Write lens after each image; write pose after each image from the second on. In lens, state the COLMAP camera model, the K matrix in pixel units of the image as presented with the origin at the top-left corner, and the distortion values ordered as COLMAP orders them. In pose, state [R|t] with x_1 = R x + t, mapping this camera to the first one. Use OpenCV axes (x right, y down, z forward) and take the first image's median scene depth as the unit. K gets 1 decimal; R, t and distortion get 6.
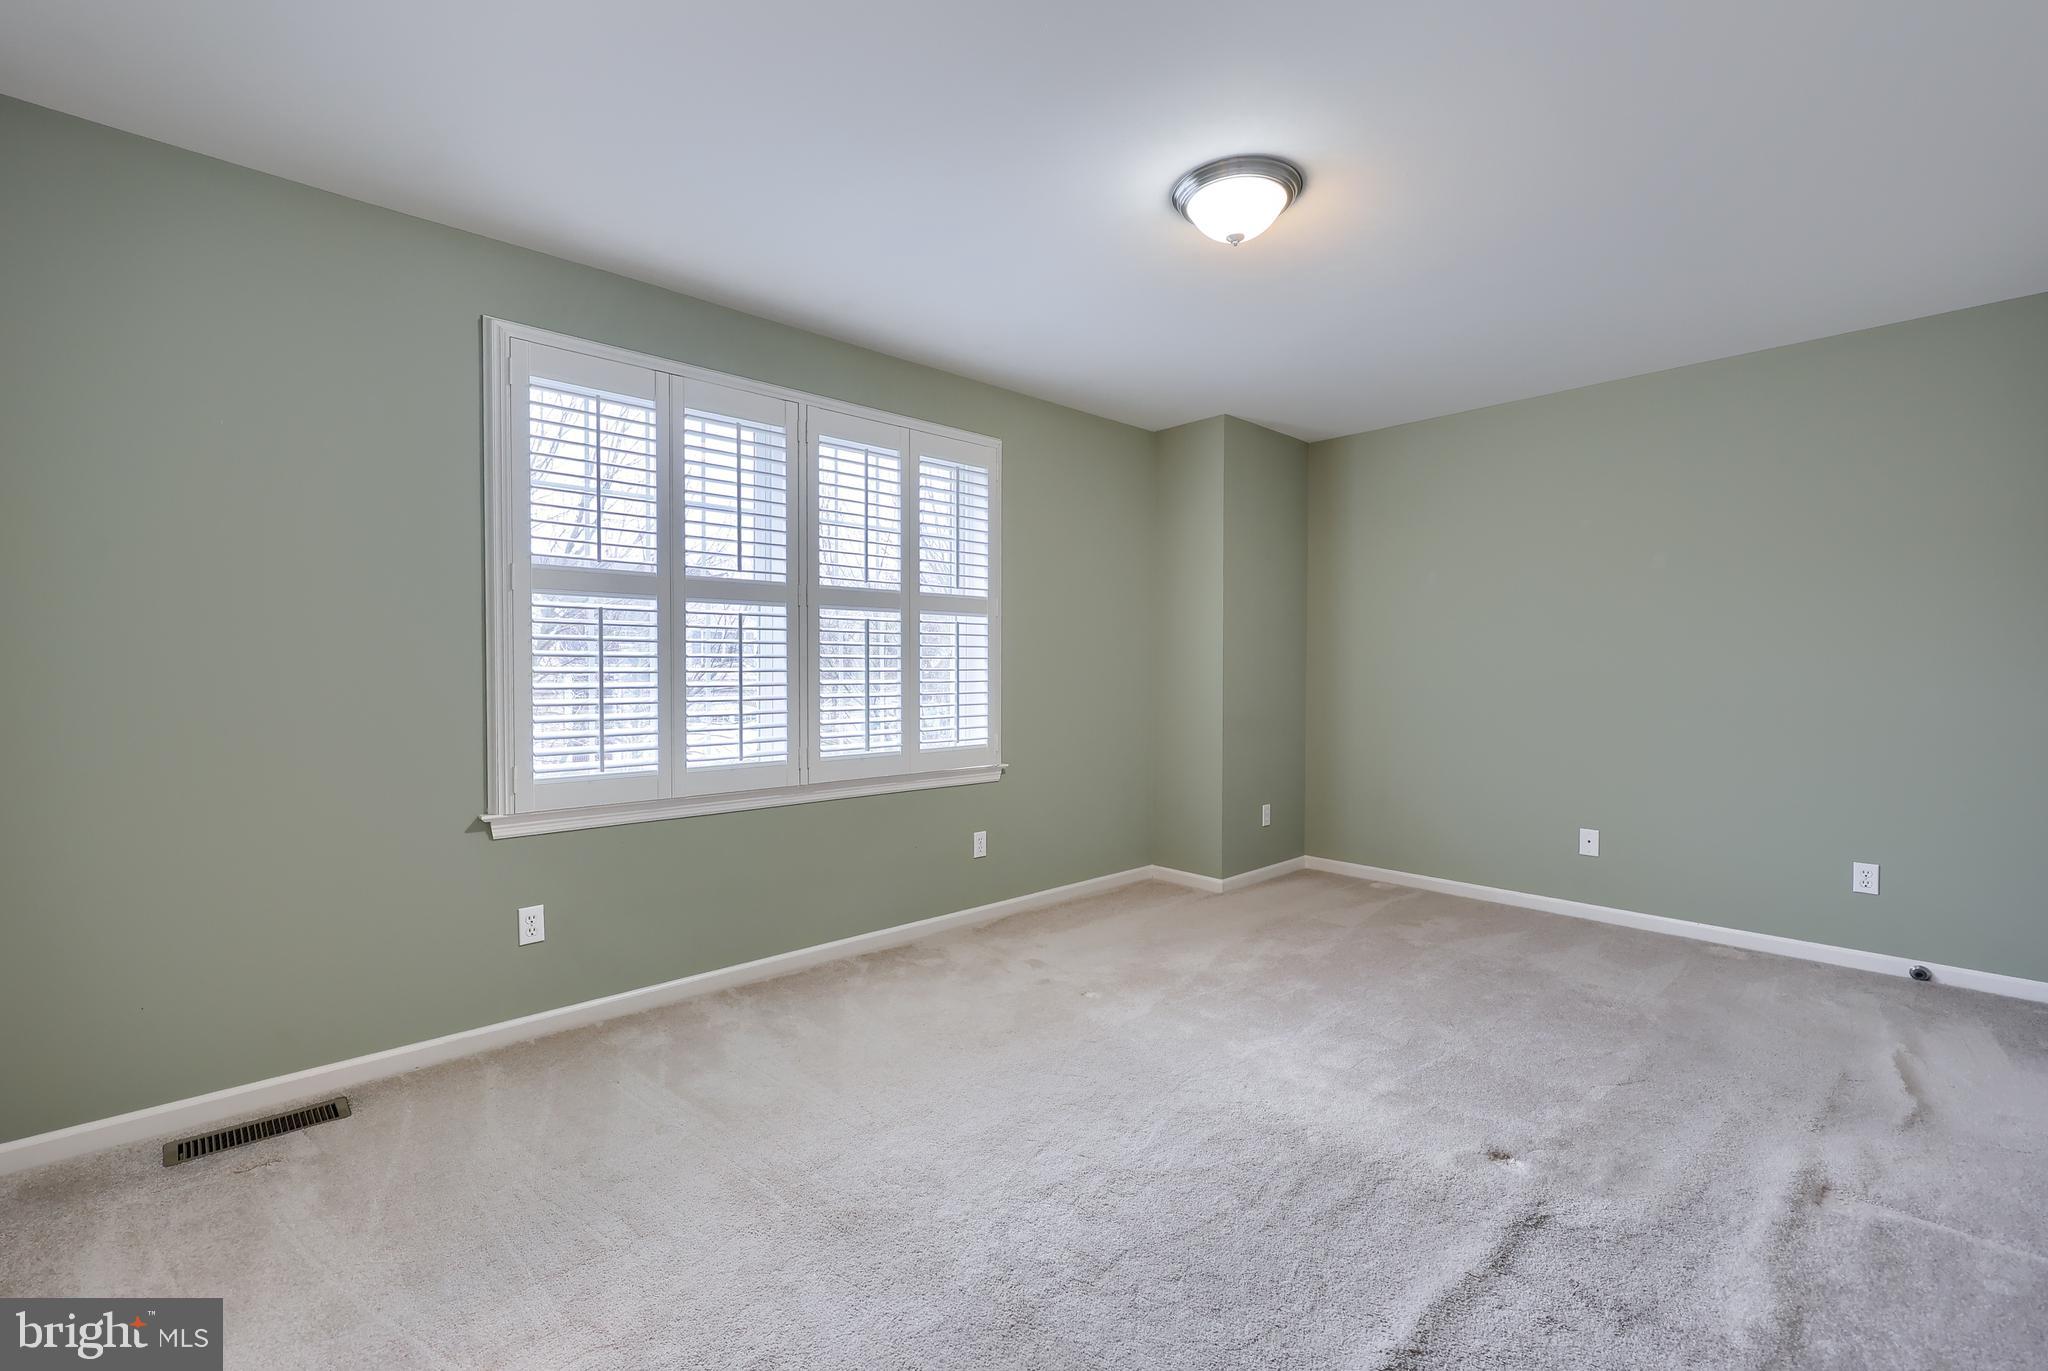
lens RADIAL K [[838.4, 0, 1062.7], [0, 838.4, 674.2], [0, 0, 1]] dist [-0.000041, -0.000007]
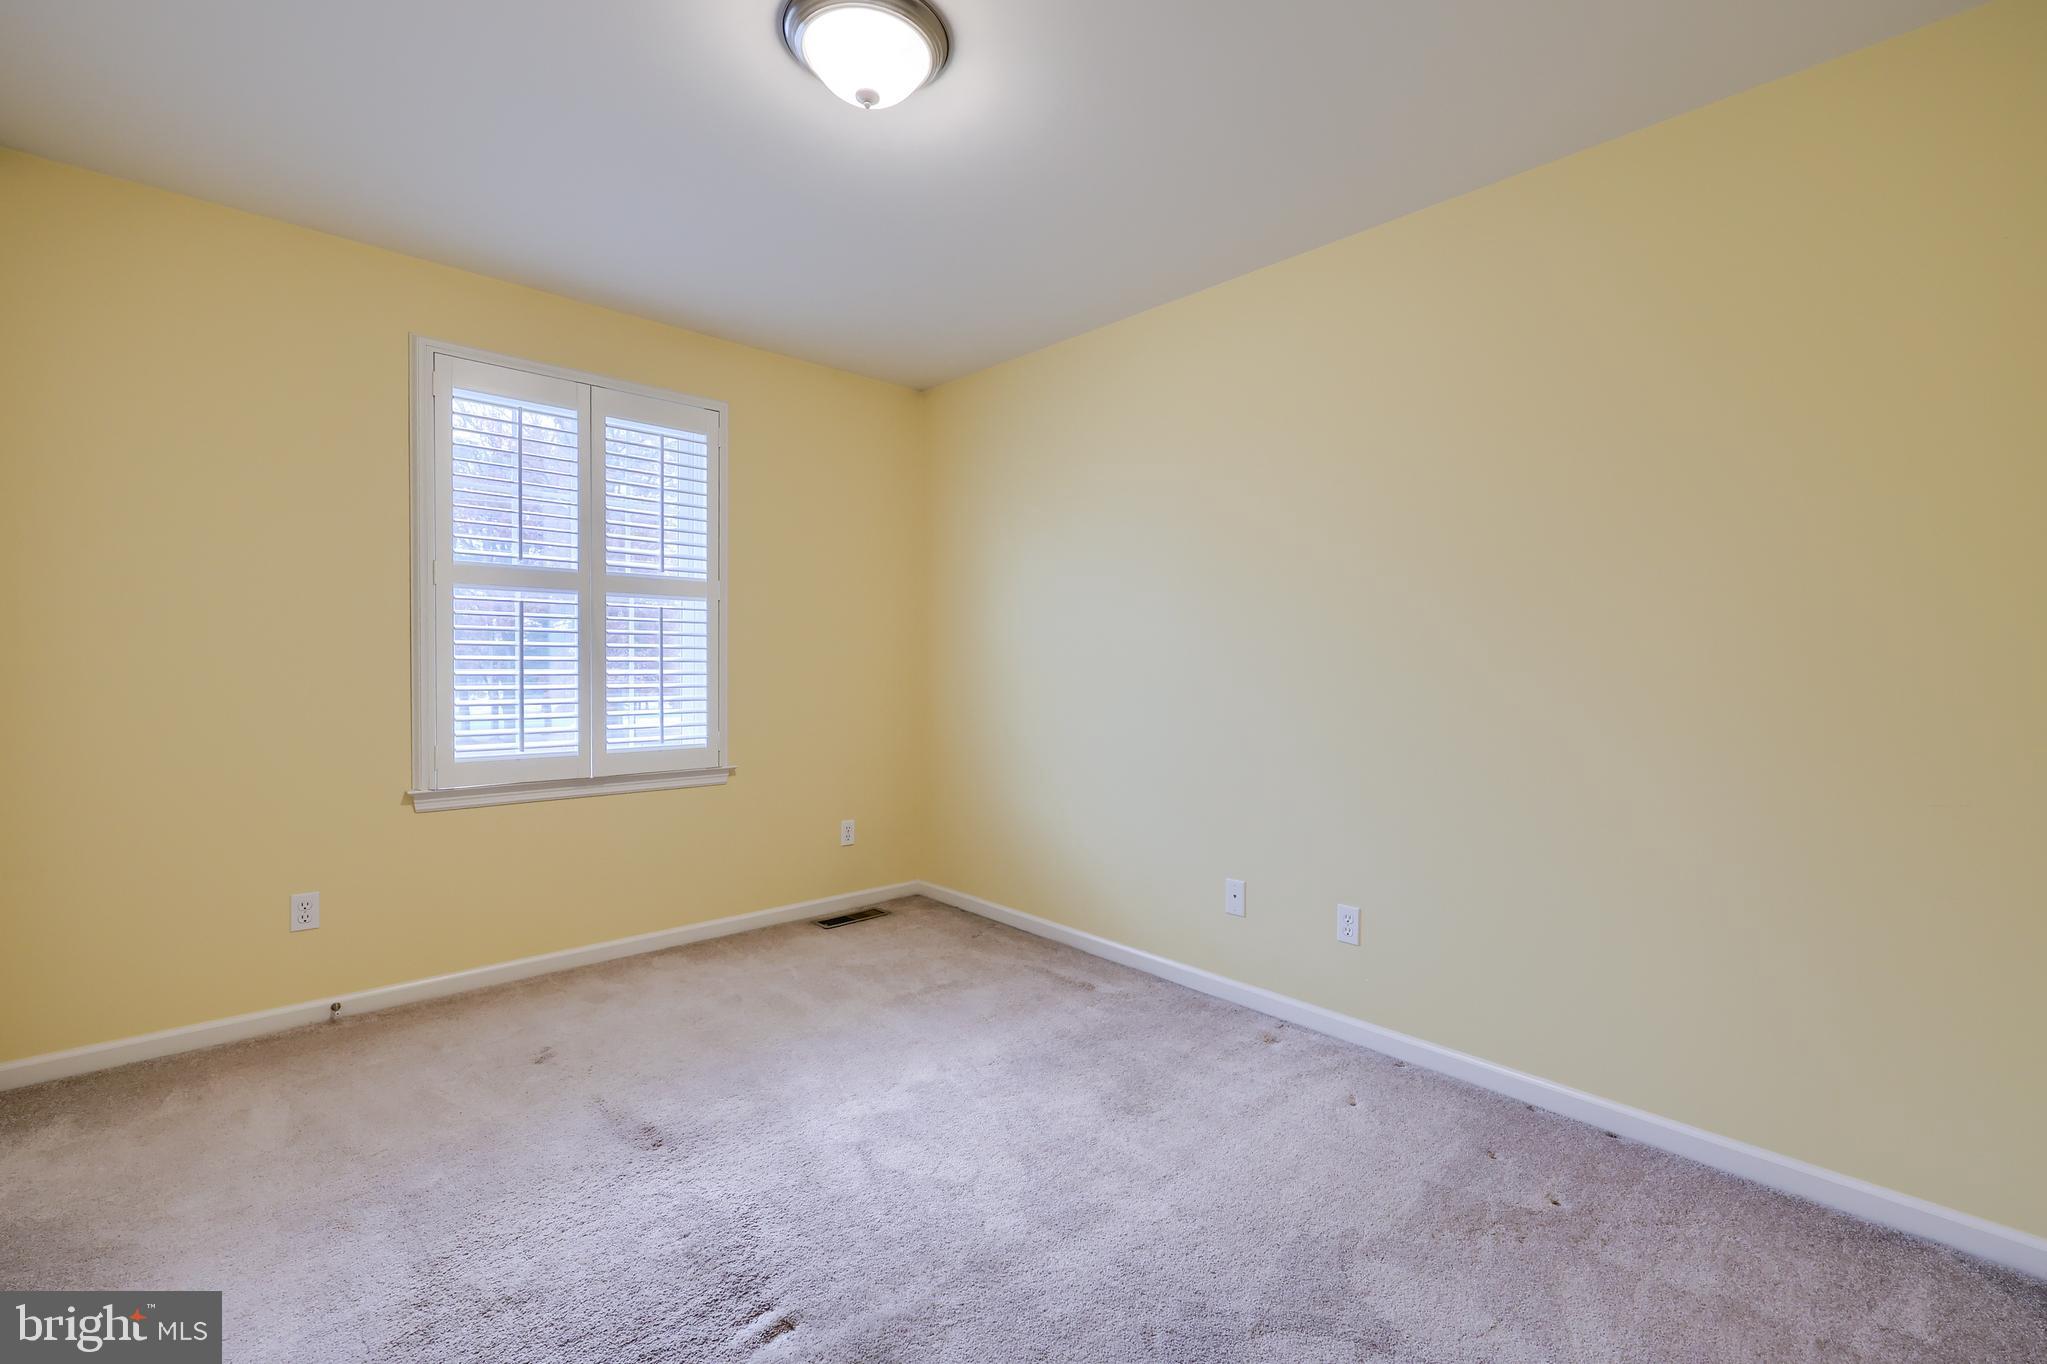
lens RADIAL K [[727.1, 0, 969.1], [0, 727.1, 666.4], [0, 0, 1]] dist [-0.000193, -0.000050]
pose [[0.993989, 0.012038, -0.108816, 0.133949], [-0.012159, 0.999926, -0.000448, -0.001271], [0.108802, 0.001769, 0.994062, 0.125960]]
